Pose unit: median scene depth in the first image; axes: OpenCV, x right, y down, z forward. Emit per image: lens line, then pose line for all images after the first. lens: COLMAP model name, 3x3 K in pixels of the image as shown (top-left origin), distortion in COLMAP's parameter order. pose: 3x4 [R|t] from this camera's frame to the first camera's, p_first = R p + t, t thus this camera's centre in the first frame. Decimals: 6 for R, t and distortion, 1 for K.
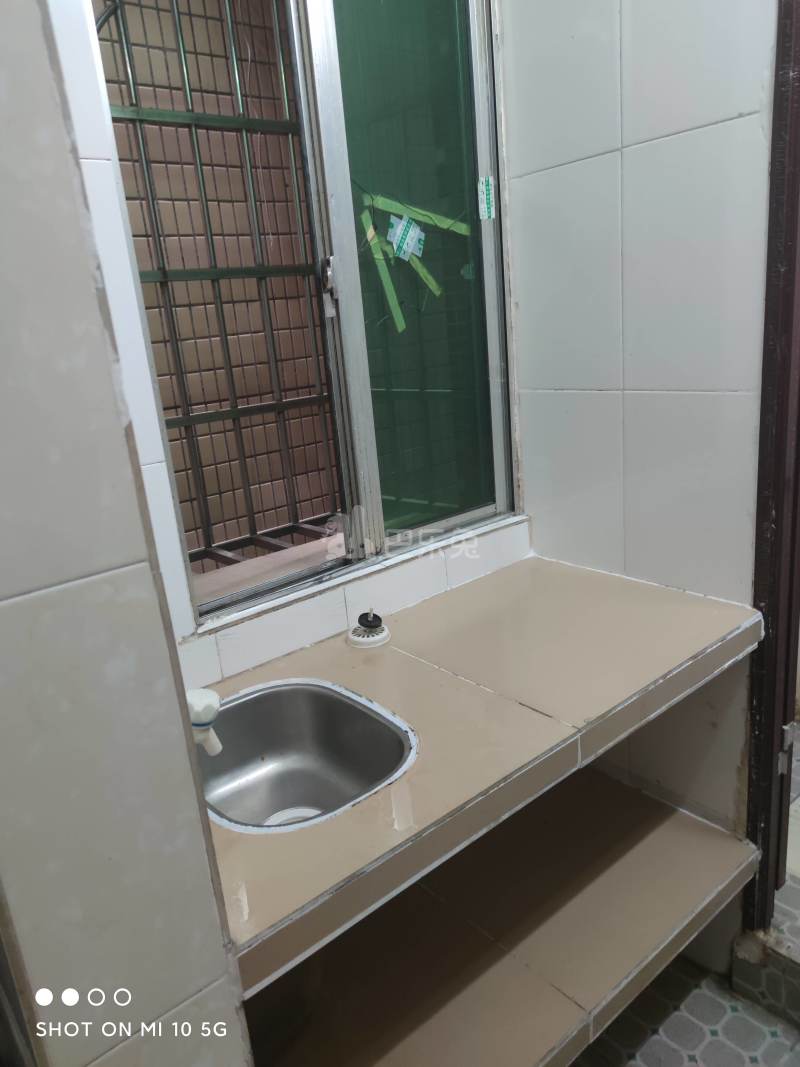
lens RADIAL K [[759.8, 0, 397.4], [0, 759.8, 537.6], [0, 0, 1]] dist [0.071492, -0.073887]
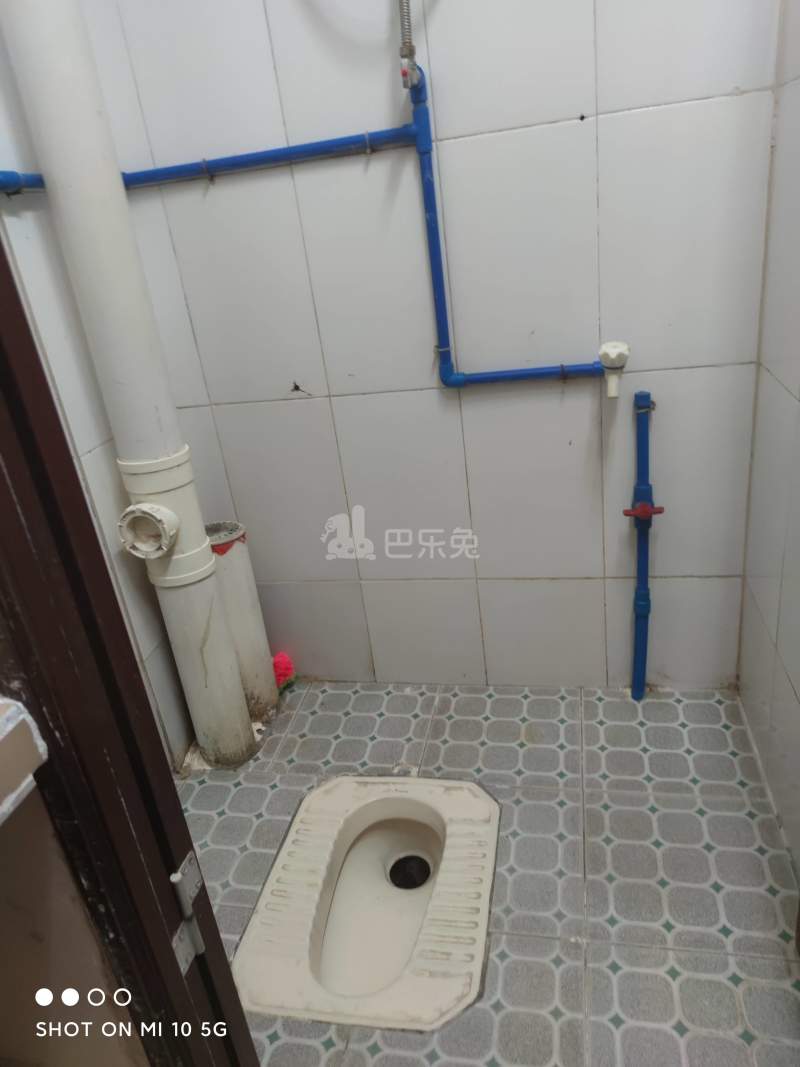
lens RADIAL K [[759.8, 0, 397.4], [0, 759.8, 537.6], [0, 0, 1]] dist [0.071492, -0.073887]
pose [[0.788457, -0.258539, 0.558116, 0.423351], [0.222593, 0.965806, 0.132935, 0.003219], [-0.573401, 0.019419, 0.819045, 0.547730]]
